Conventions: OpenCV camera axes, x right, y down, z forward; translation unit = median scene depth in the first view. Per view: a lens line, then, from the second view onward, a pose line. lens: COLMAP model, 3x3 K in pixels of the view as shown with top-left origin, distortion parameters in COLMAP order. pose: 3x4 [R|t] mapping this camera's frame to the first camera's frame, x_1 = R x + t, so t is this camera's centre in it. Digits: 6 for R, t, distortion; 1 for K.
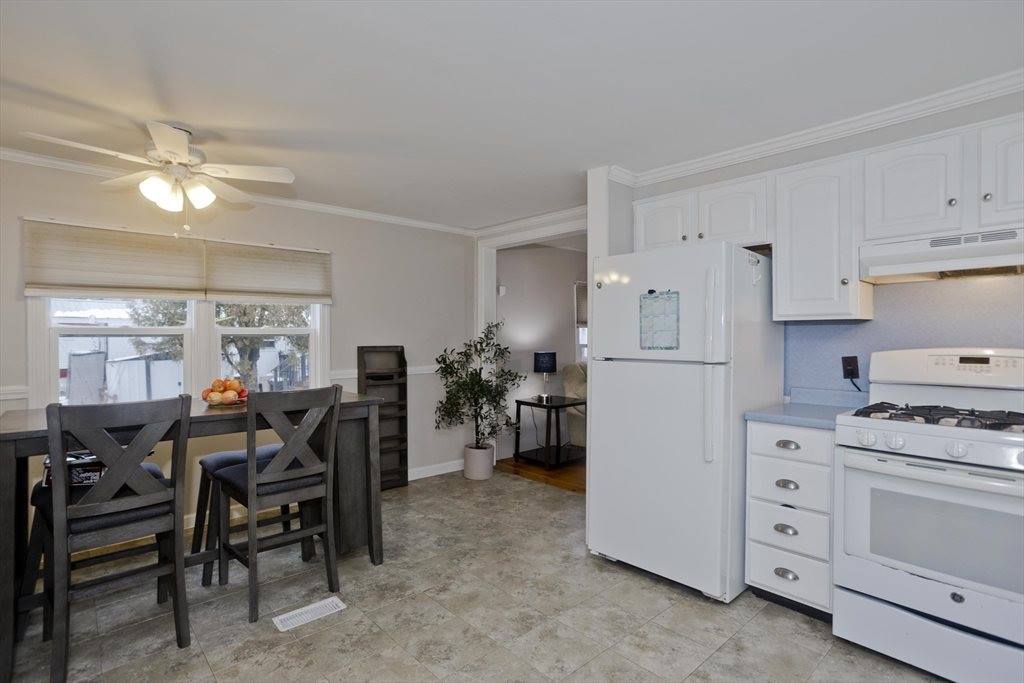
lens RADIAL K [[503.6, 0, 514.5], [0, 503.6, 337.8], [0, 0, 1]] dist [-0.037759, 0.021010]
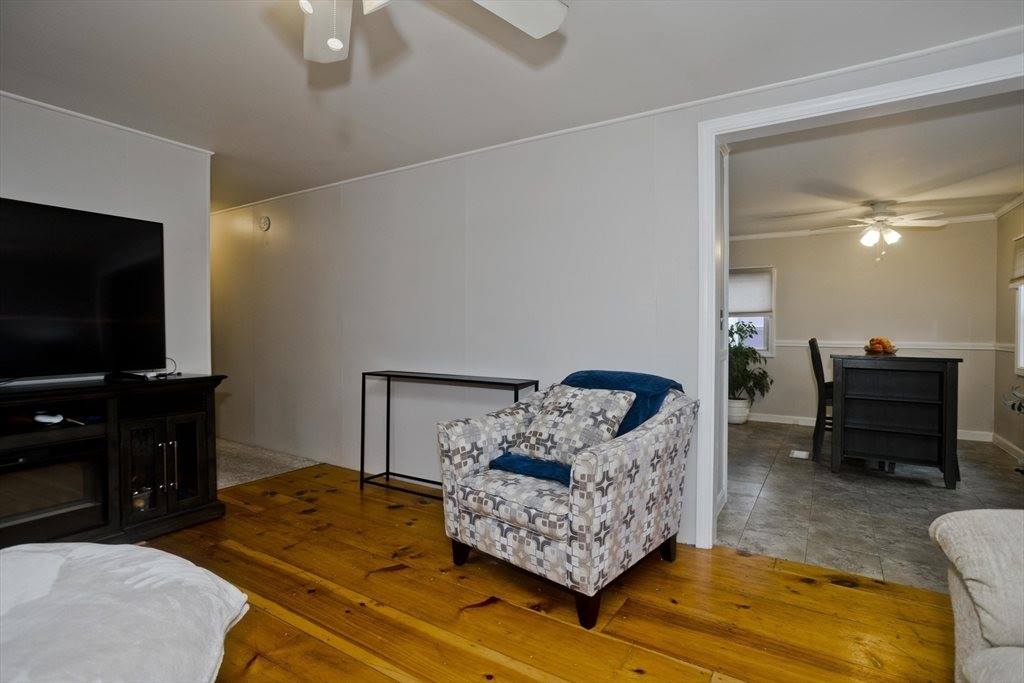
lens RADIAL K [[503.6, 0, 495.4], [0, 503.6, 331.7], [0, 0, 1]] dist [-0.037759, 0.021010]
pose [[-0.974158, -0.000041, -0.225868, 0.961995], [-0.003358, 0.999892, 0.014301, 0.038079], [0.225843, 0.014690, -0.974053, 2.113930]]
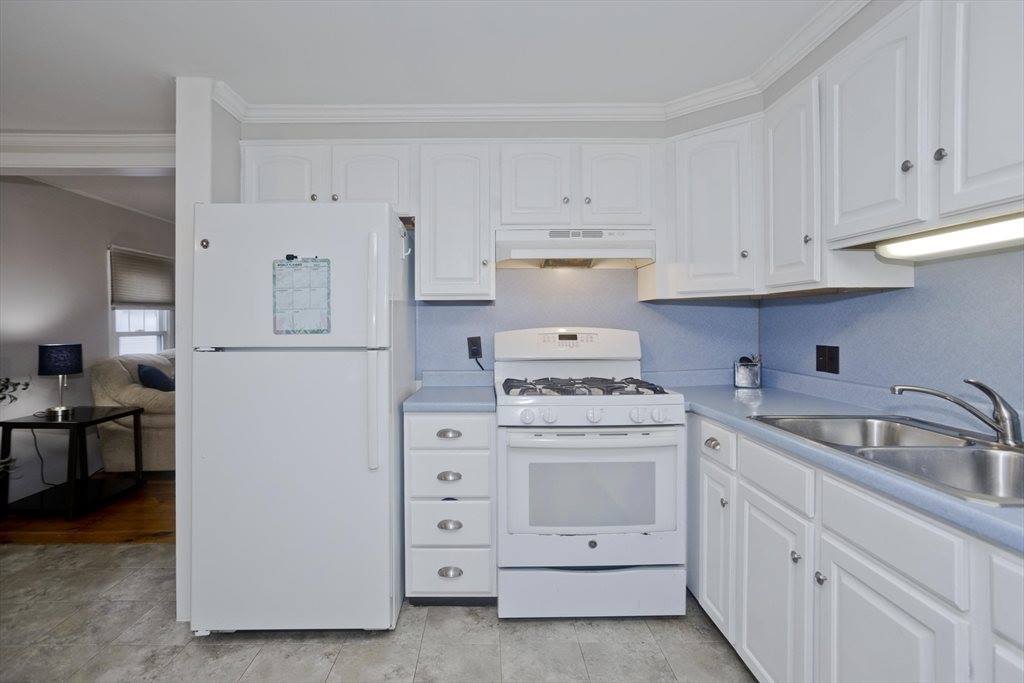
lens RADIAL K [[503.6, 0, 490.8], [0, 503.6, 322.8], [0, 0, 1]] dist [-0.037759, 0.021010]
pose [[0.676828, -0.004103, 0.736130, -0.069199], [0.007320, 0.999973, -0.001157, 0.008746], [-0.736105, 0.006172, 0.676839, 0.244354]]
